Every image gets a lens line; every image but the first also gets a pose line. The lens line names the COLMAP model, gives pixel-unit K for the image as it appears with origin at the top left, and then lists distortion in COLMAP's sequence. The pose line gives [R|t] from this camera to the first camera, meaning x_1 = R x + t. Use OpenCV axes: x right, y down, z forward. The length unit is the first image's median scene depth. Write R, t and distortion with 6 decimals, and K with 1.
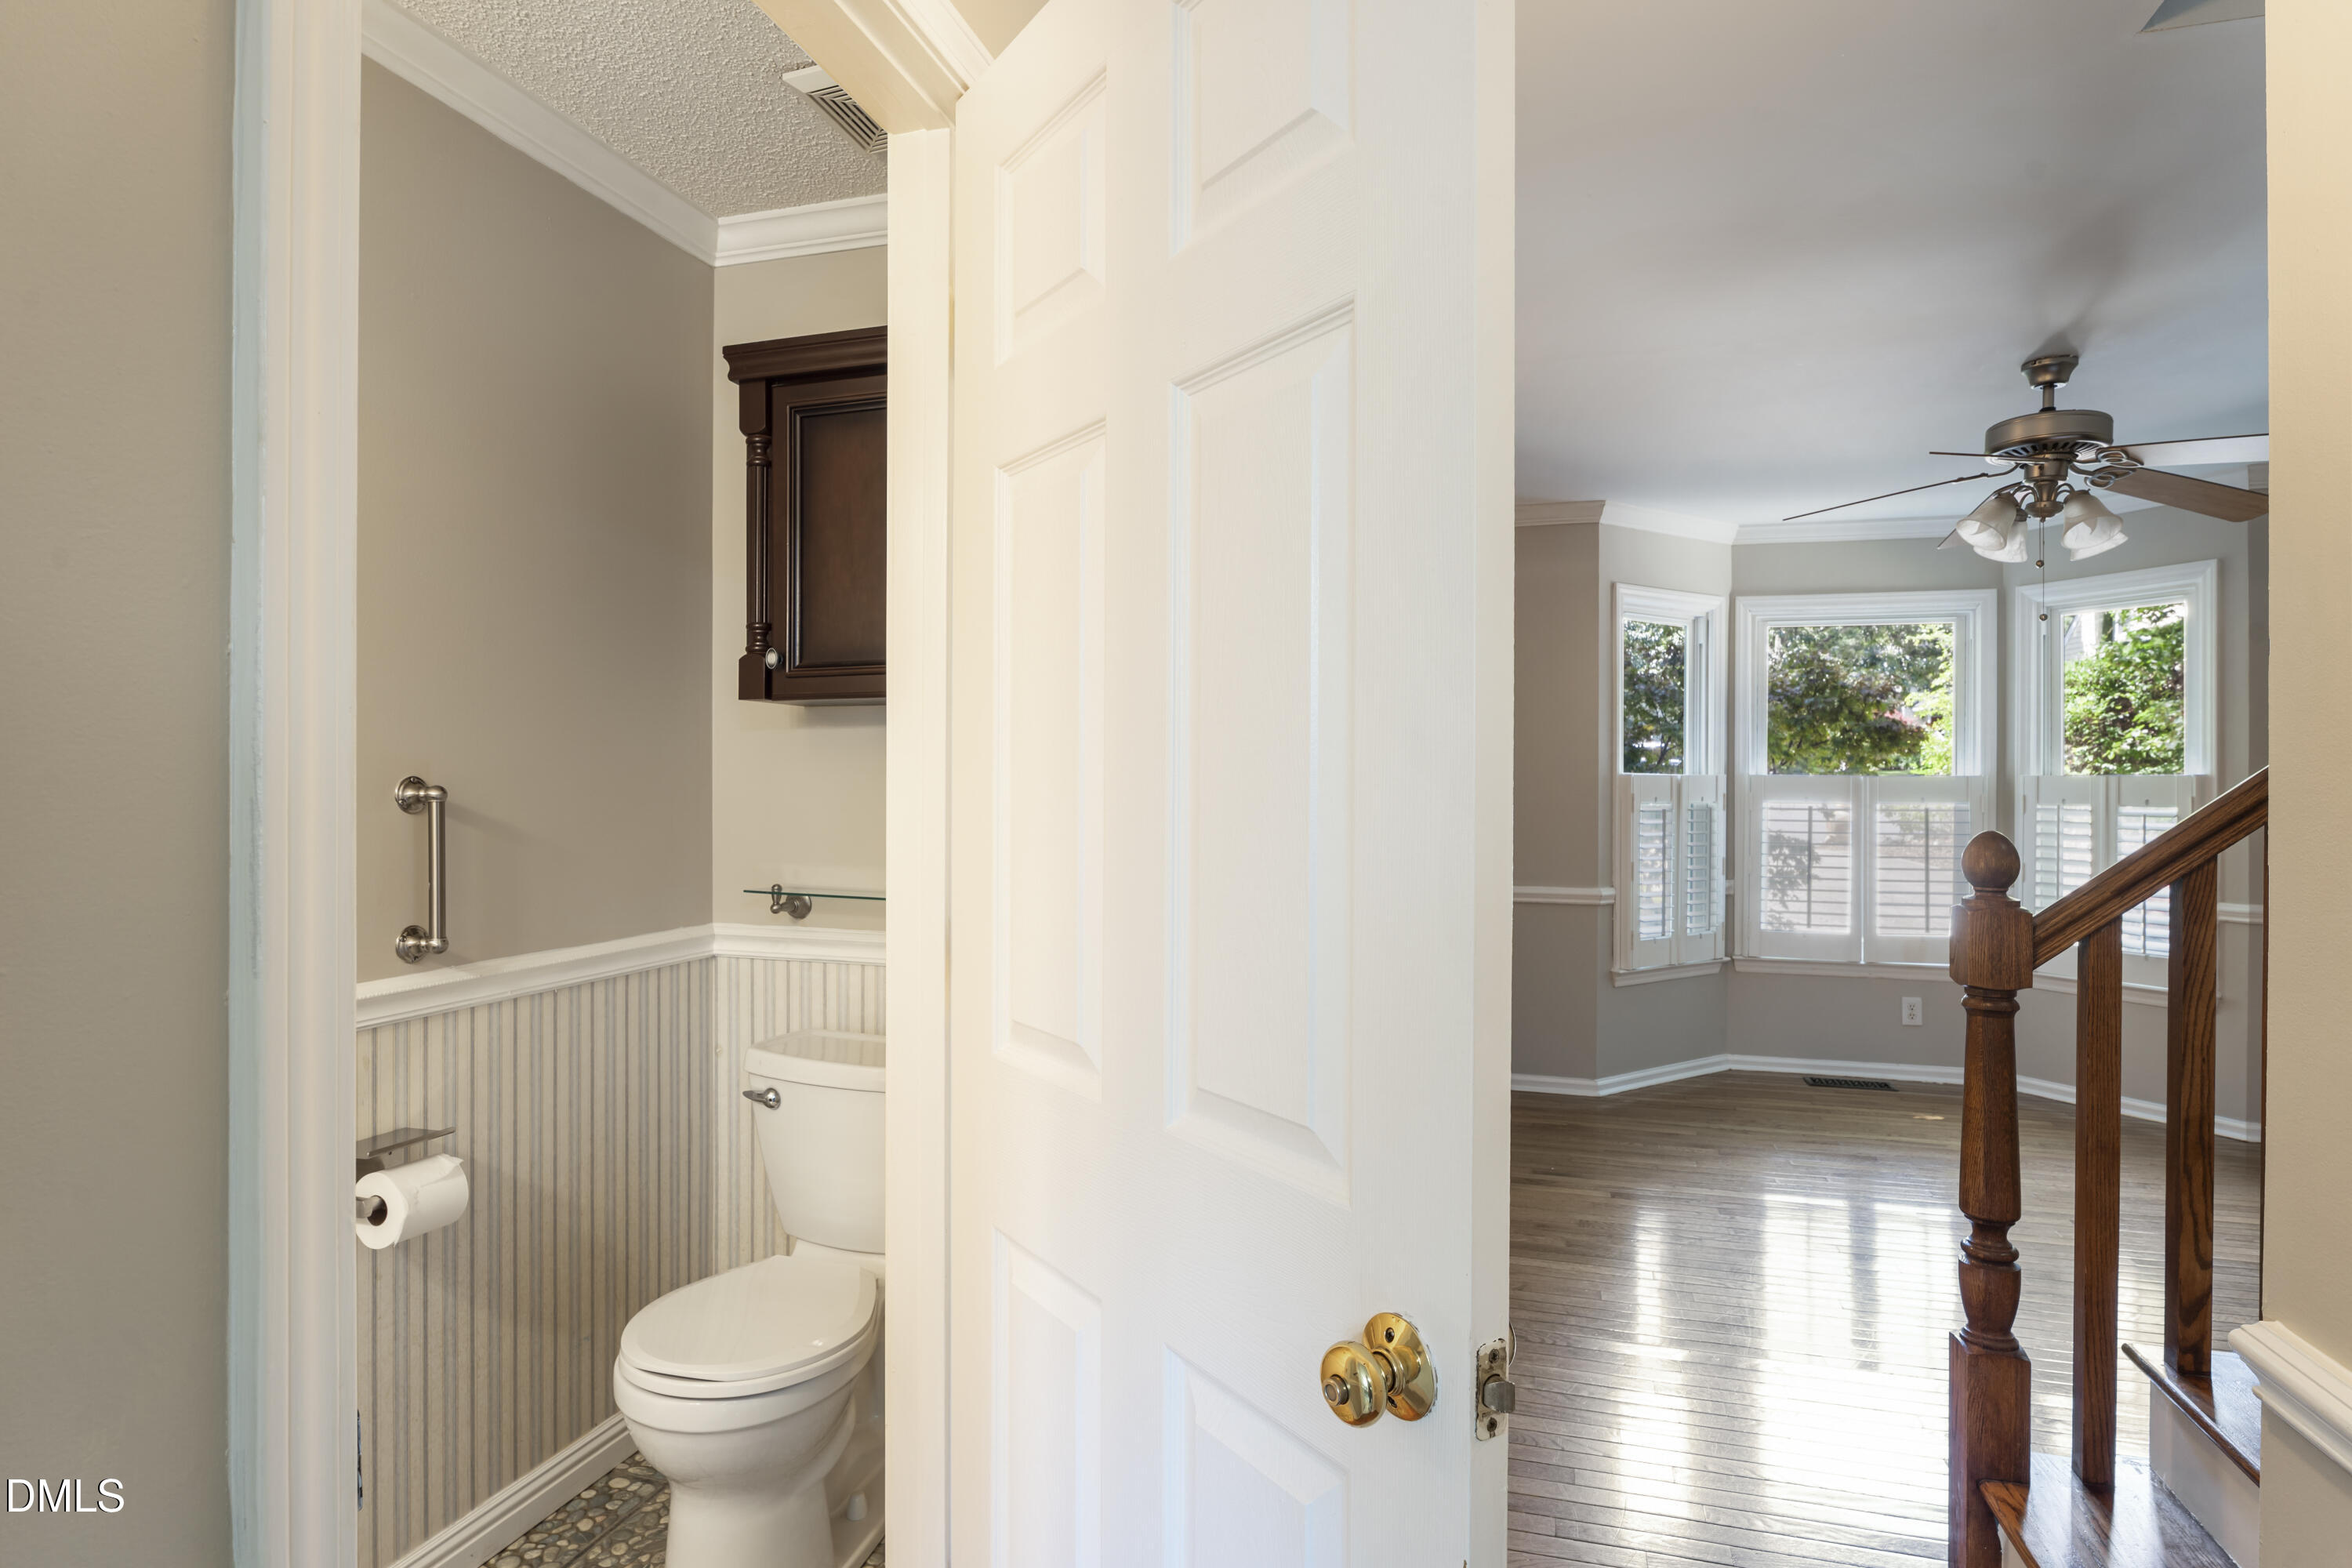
lens RADIAL K [[1241.6, 0, 1182.3], [0, 1241.6, 783.3], [0, 0, 1]] dist [-0.003956, -0.001096]
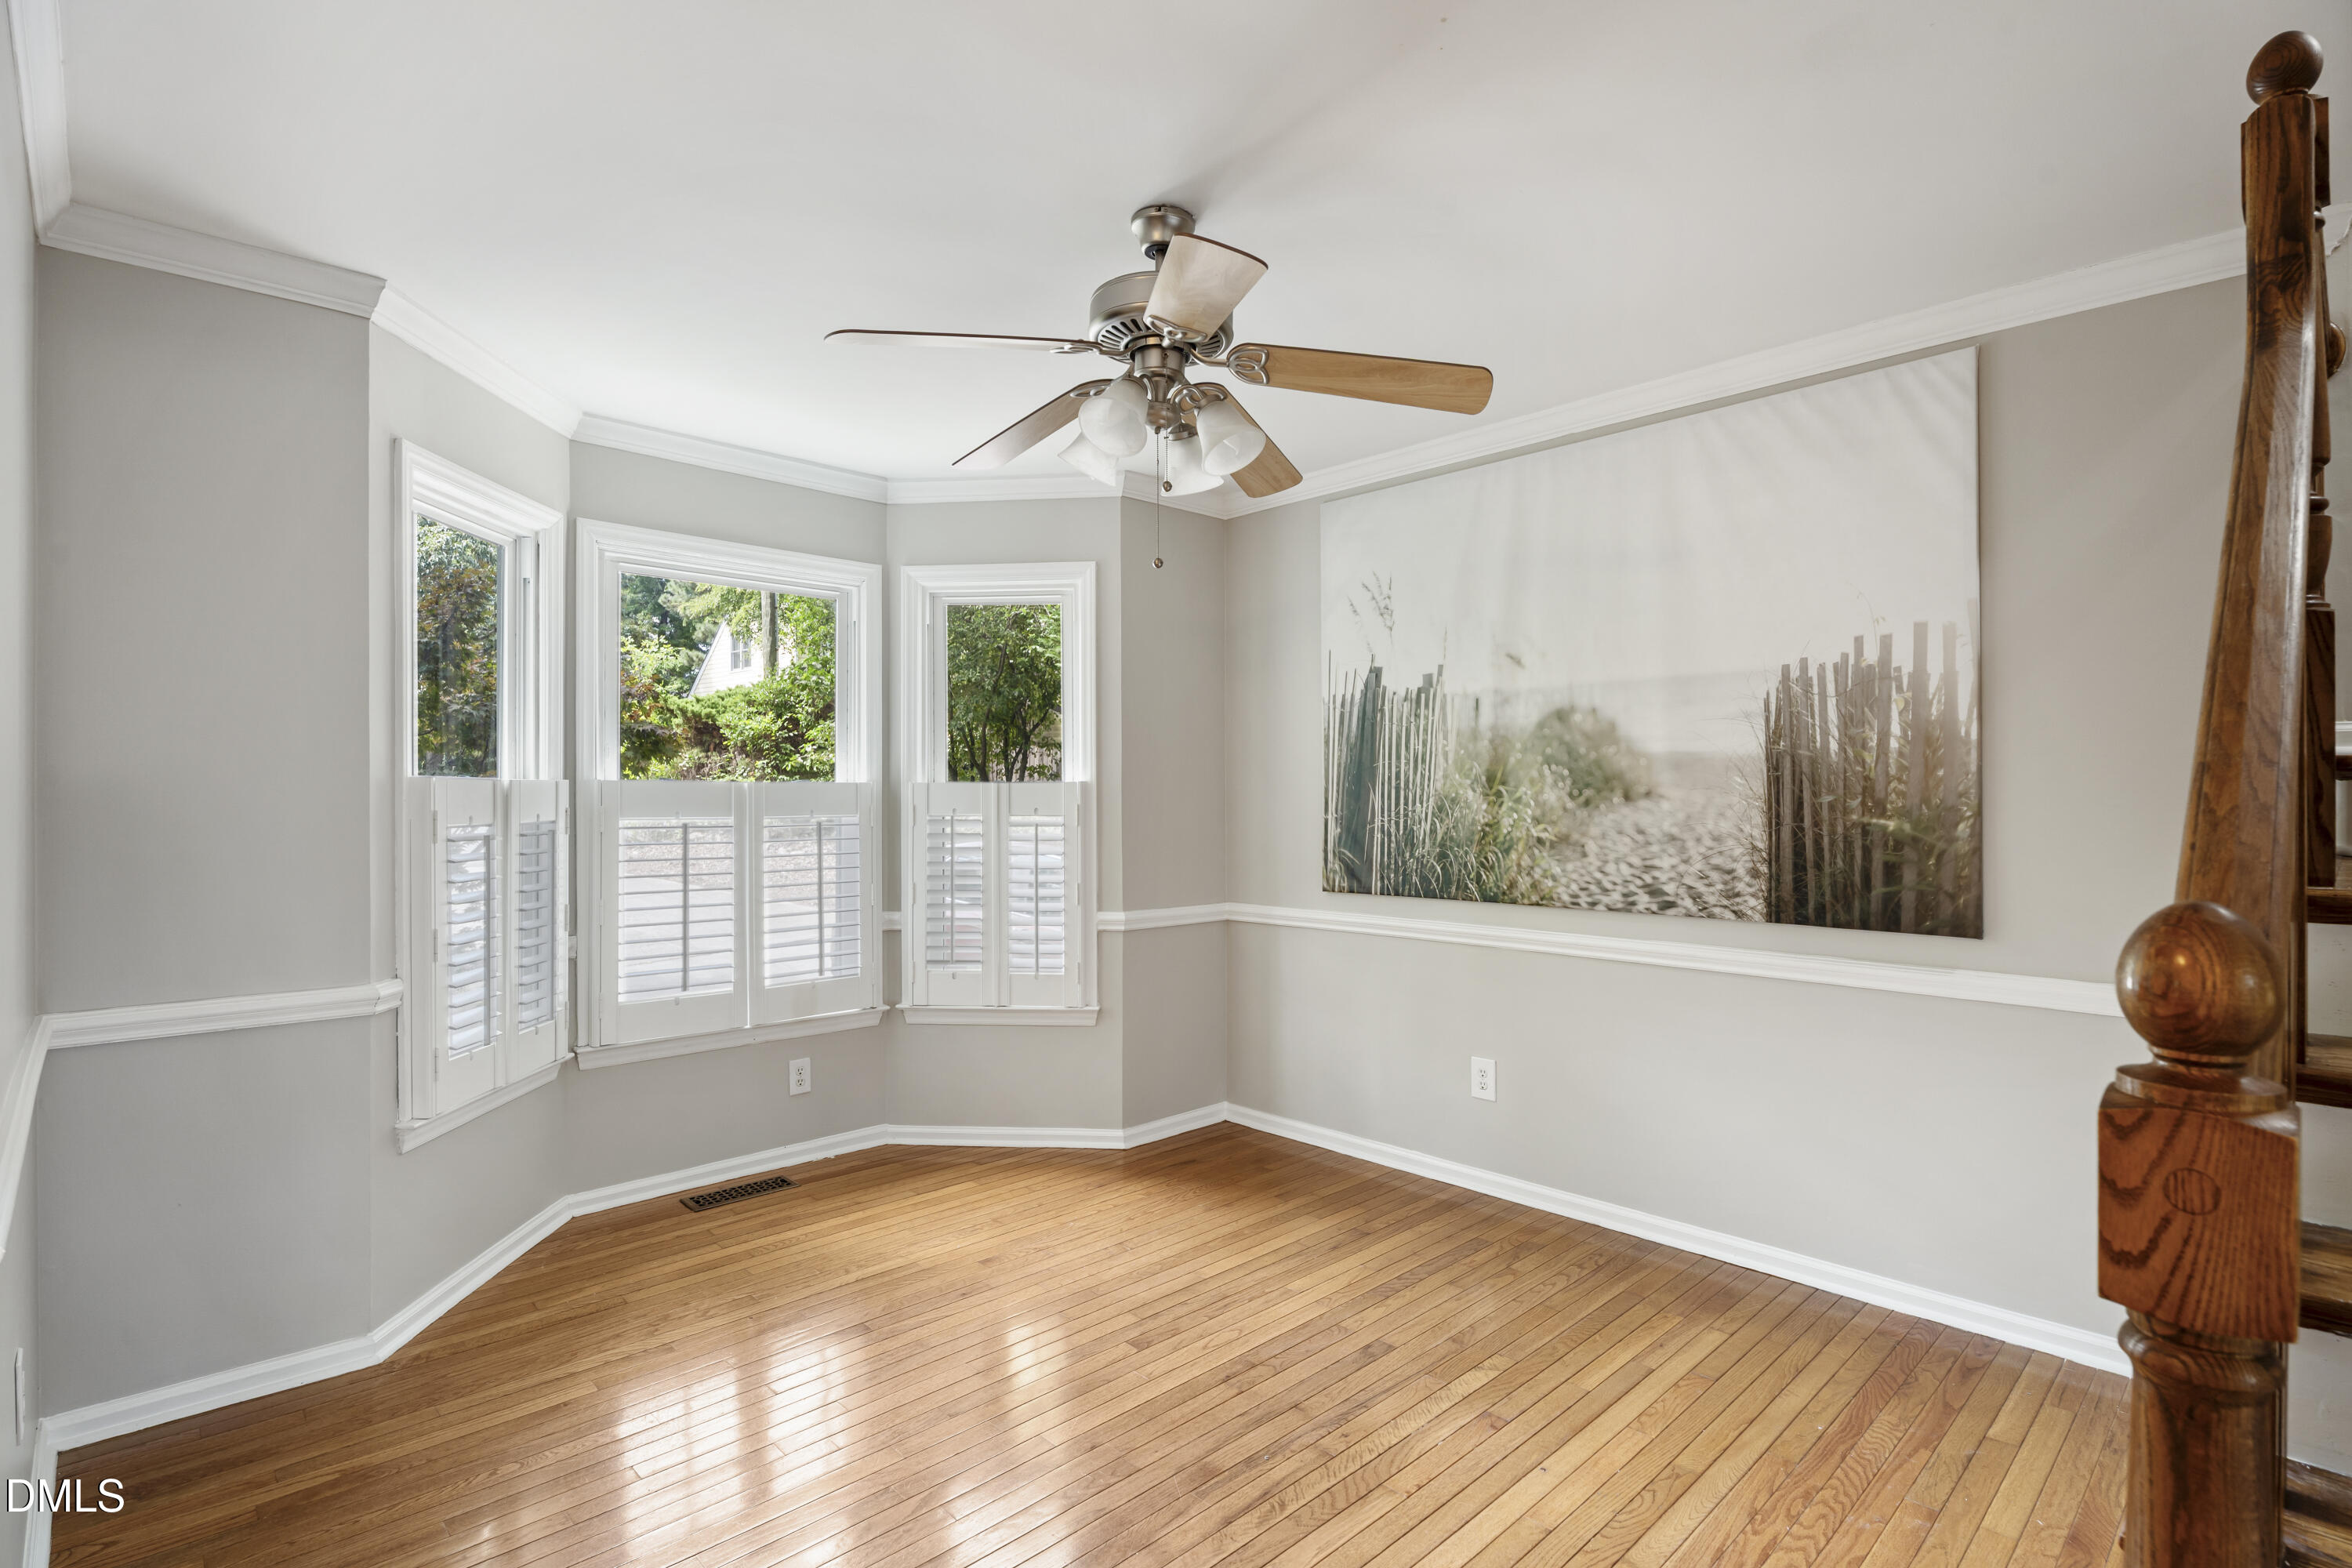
lens RADIAL K [[1147.9, 0, 1189.5], [0, 1147.9, 791.8], [0, 0, 1]] dist [0.001026, -0.000062]
pose [[0.498946, -0.003605, 0.866625, 0.071411], [0.006154, 0.999981, 0.000617, 0.001187], [-0.866611, 0.005026, 0.498959, 0.409438]]
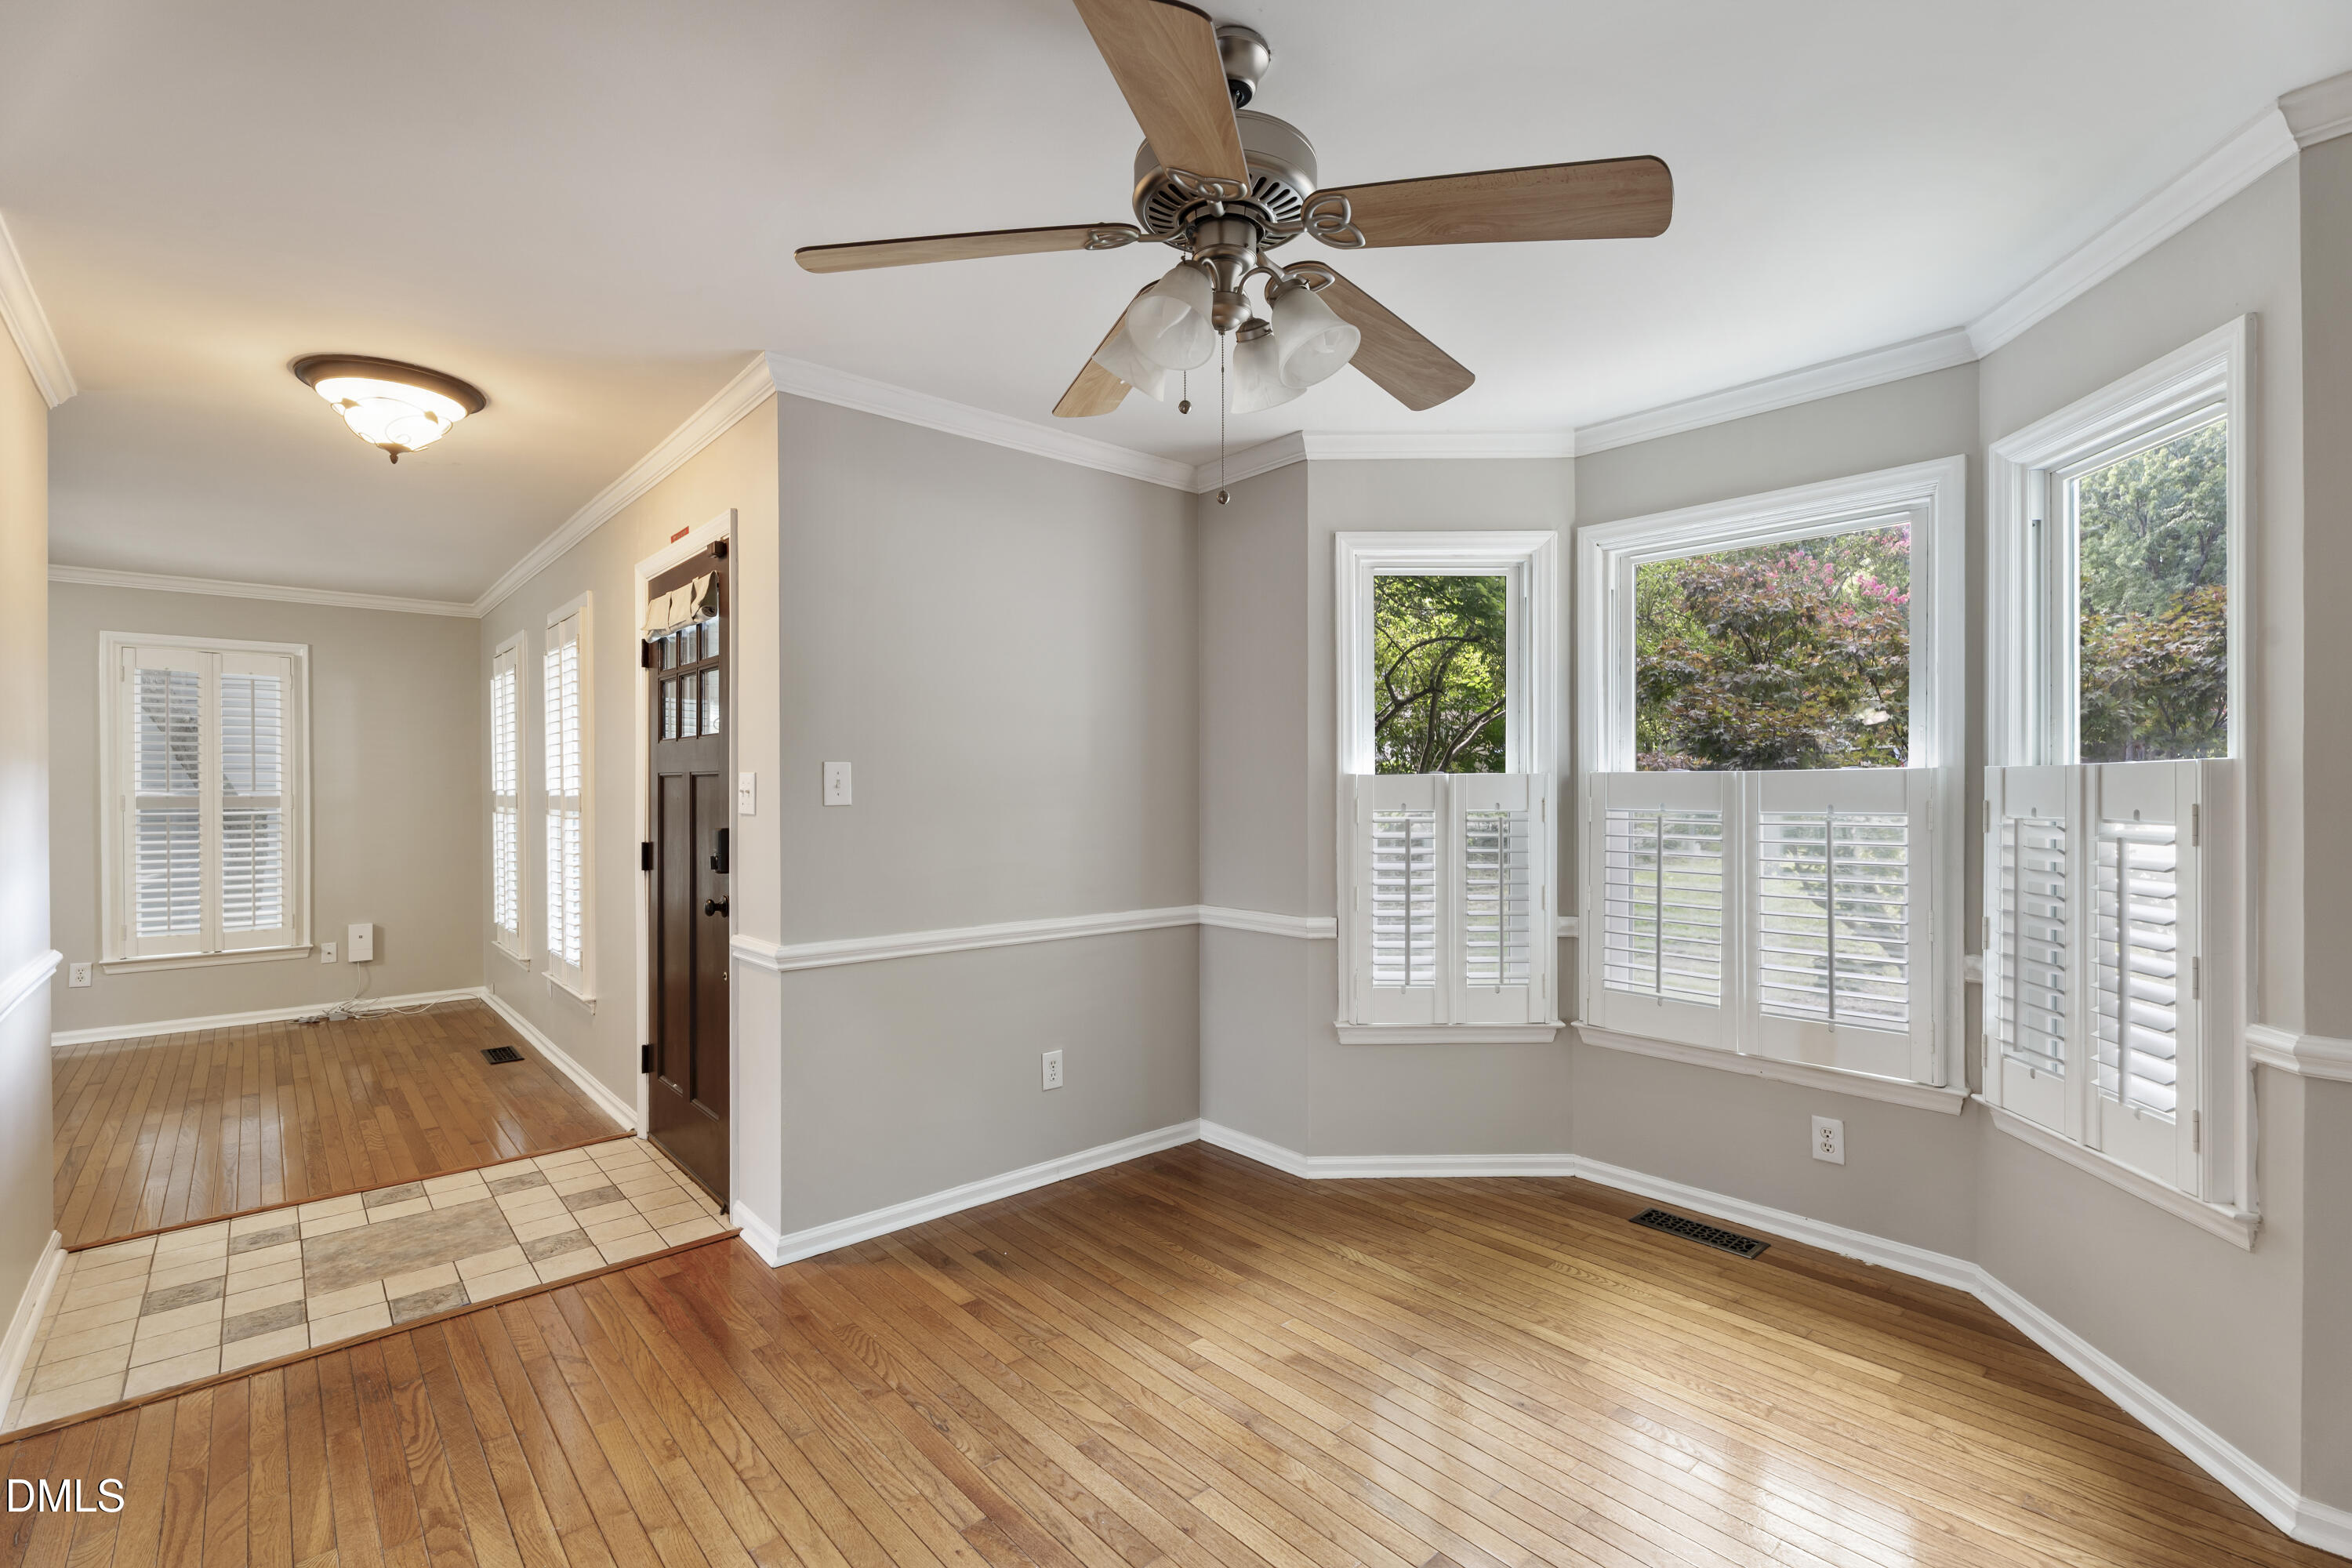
lens RADIAL K [[1061.3, 0, 1179.4], [0, 1061.3, 790.1], [0, 0, 1]] dist [-0.001464, -0.001091]
pose [[0.840960, -0.006881, -0.541054, 0.603090], [0.007714, 0.999970, -0.000727, 0.002130], [0.541042, -0.003563, 0.840988, 0.361202]]
